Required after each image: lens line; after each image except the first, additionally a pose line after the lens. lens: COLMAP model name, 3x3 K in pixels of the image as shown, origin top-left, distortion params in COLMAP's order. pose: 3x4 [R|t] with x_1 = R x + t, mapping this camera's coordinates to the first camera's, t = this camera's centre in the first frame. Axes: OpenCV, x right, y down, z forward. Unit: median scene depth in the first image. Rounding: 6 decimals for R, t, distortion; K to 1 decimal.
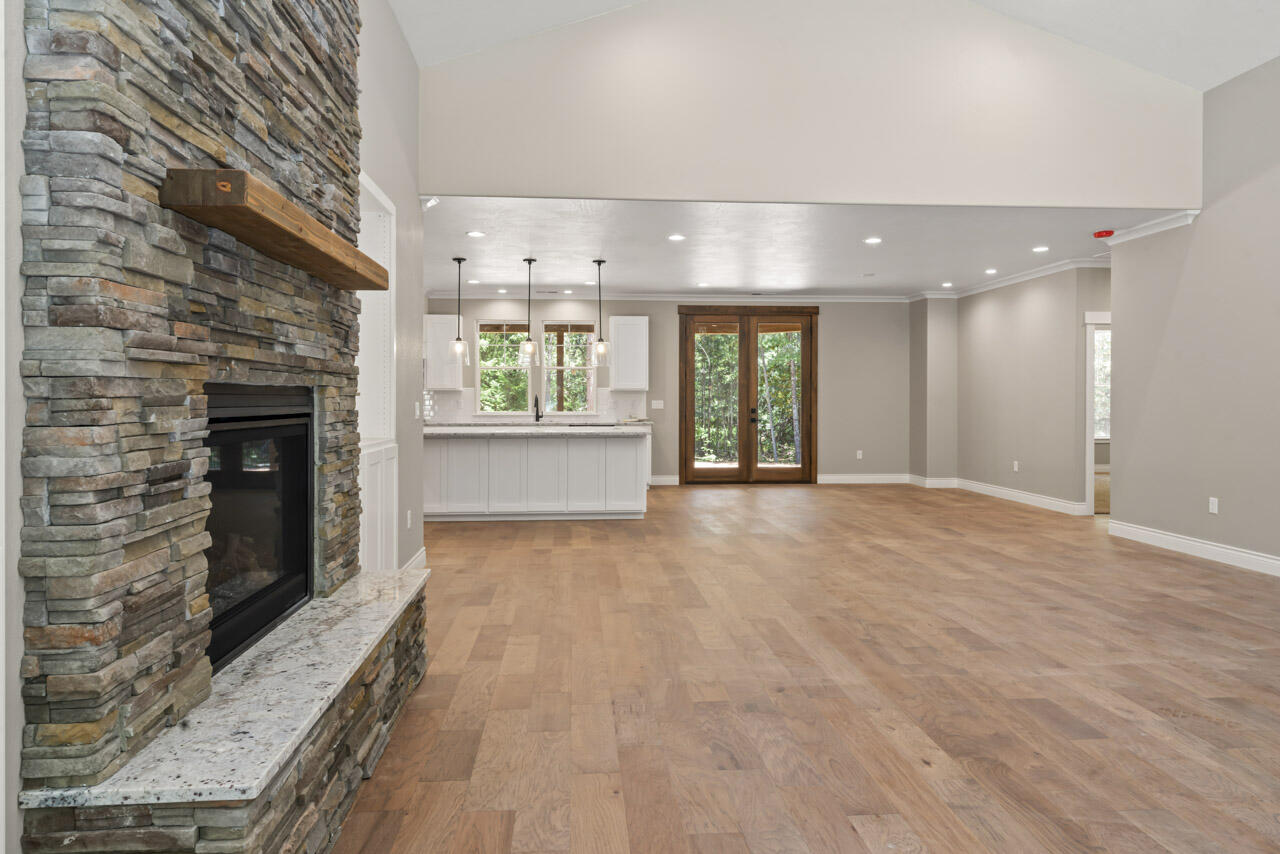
lens RADIAL K [[809.9, 0, 639.2], [0, 809.9, 402.2], [0, 0, 1]] dist [0.000635, 0.000988]
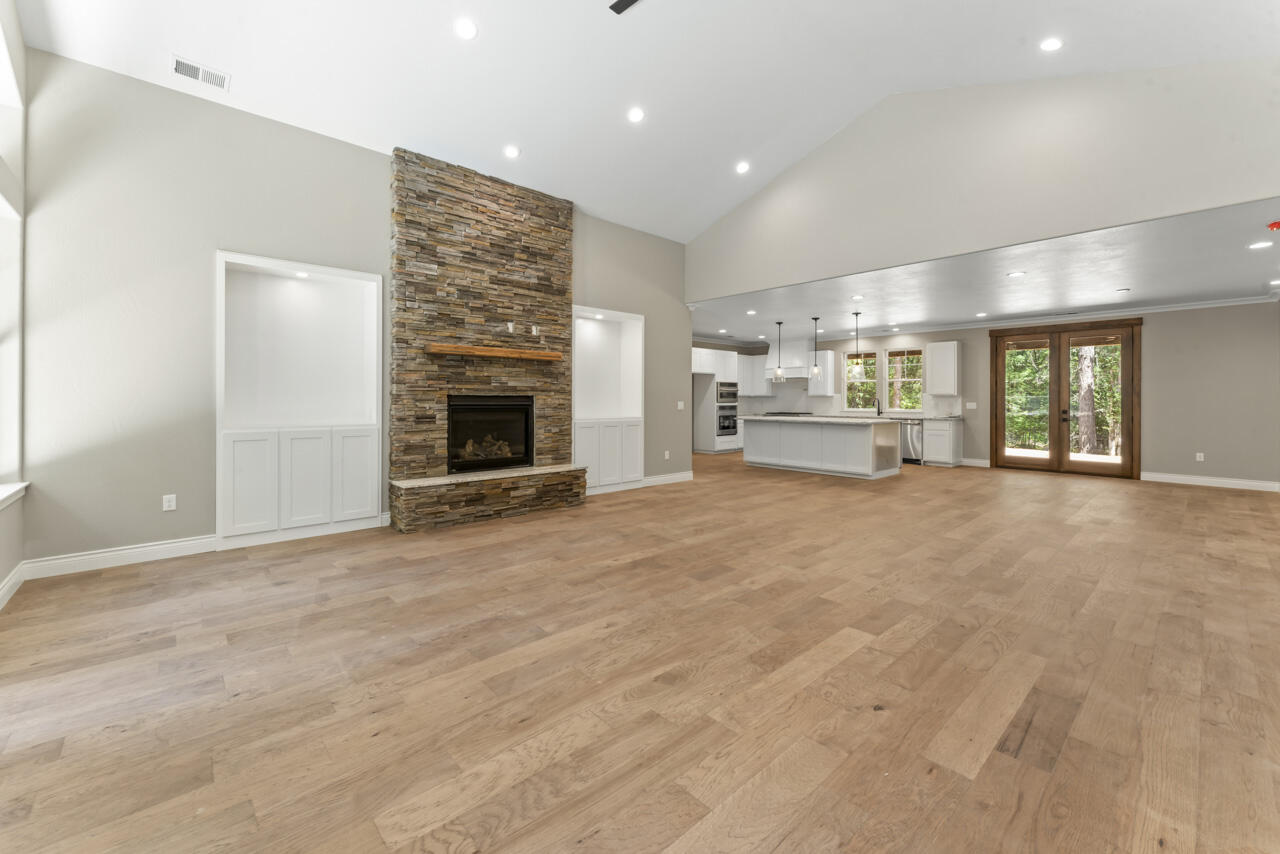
lens RADIAL K [[521.4, 0, 639.9], [0, 521.4, 396.9], [0, 0, 1]] dist [0.000529, 0.000097]
pose [[0.612737, -0.001709, -0.790285, 0.373674], [-0.007704, 0.999937, -0.008136, -0.000275], [0.790249, 0.011074, 0.612686, 0.036925]]
